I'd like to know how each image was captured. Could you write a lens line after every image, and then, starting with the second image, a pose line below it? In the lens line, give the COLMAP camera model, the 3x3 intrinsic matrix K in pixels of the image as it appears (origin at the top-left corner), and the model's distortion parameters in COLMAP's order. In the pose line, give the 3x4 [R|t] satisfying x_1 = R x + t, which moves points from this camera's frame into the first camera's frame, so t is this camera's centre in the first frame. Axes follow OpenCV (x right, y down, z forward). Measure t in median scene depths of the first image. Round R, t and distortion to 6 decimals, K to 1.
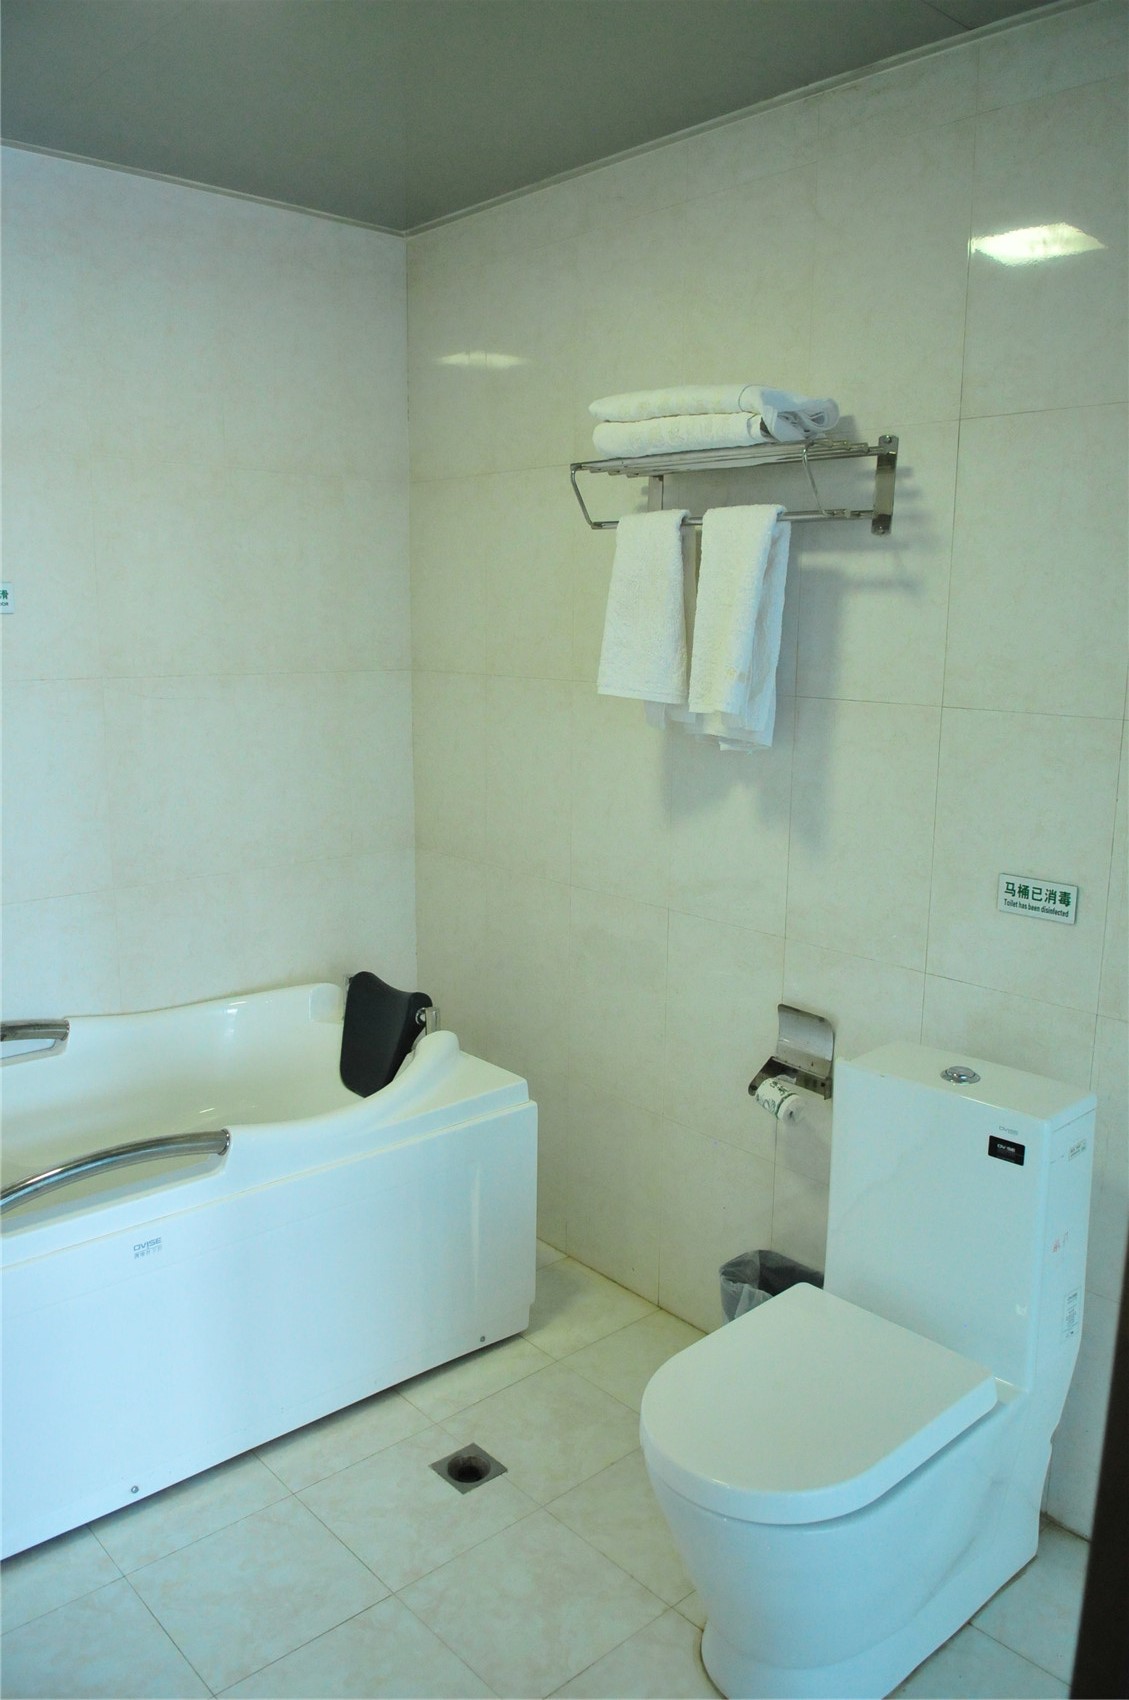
lens RADIAL K [[1251.5, 0, 565.2], [0, 1251.5, 851.1], [0, 0, 1]] dist [-0.025730, -0.021241]
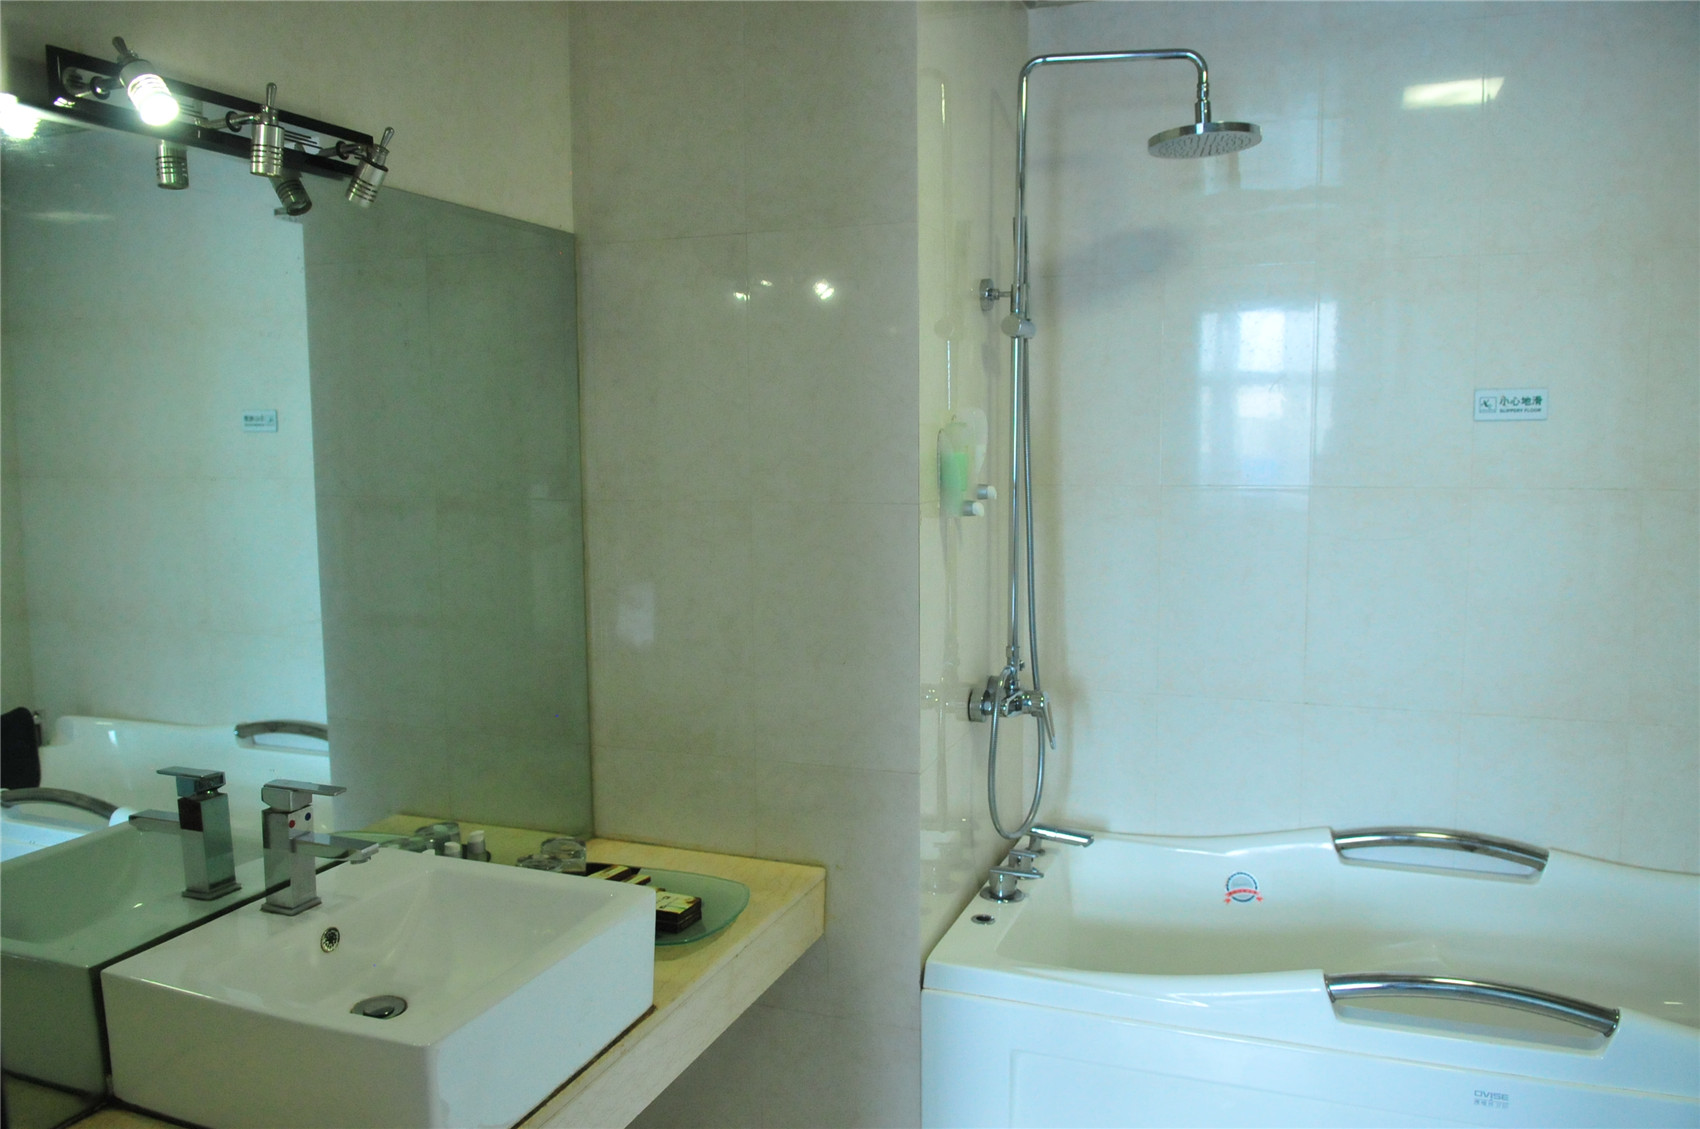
lens RADIAL K [[1251.5, 0, 854.2], [0, 1251.5, 566.6], [0, 0, 1]] dist [-0.025730, -0.021241]
pose [[0.463760, 0.078202, -0.882503, 0.204996], [-0.152079, 0.988339, 0.007662, -0.003705], [0.872811, 0.130657, 0.470245, 0.107769]]
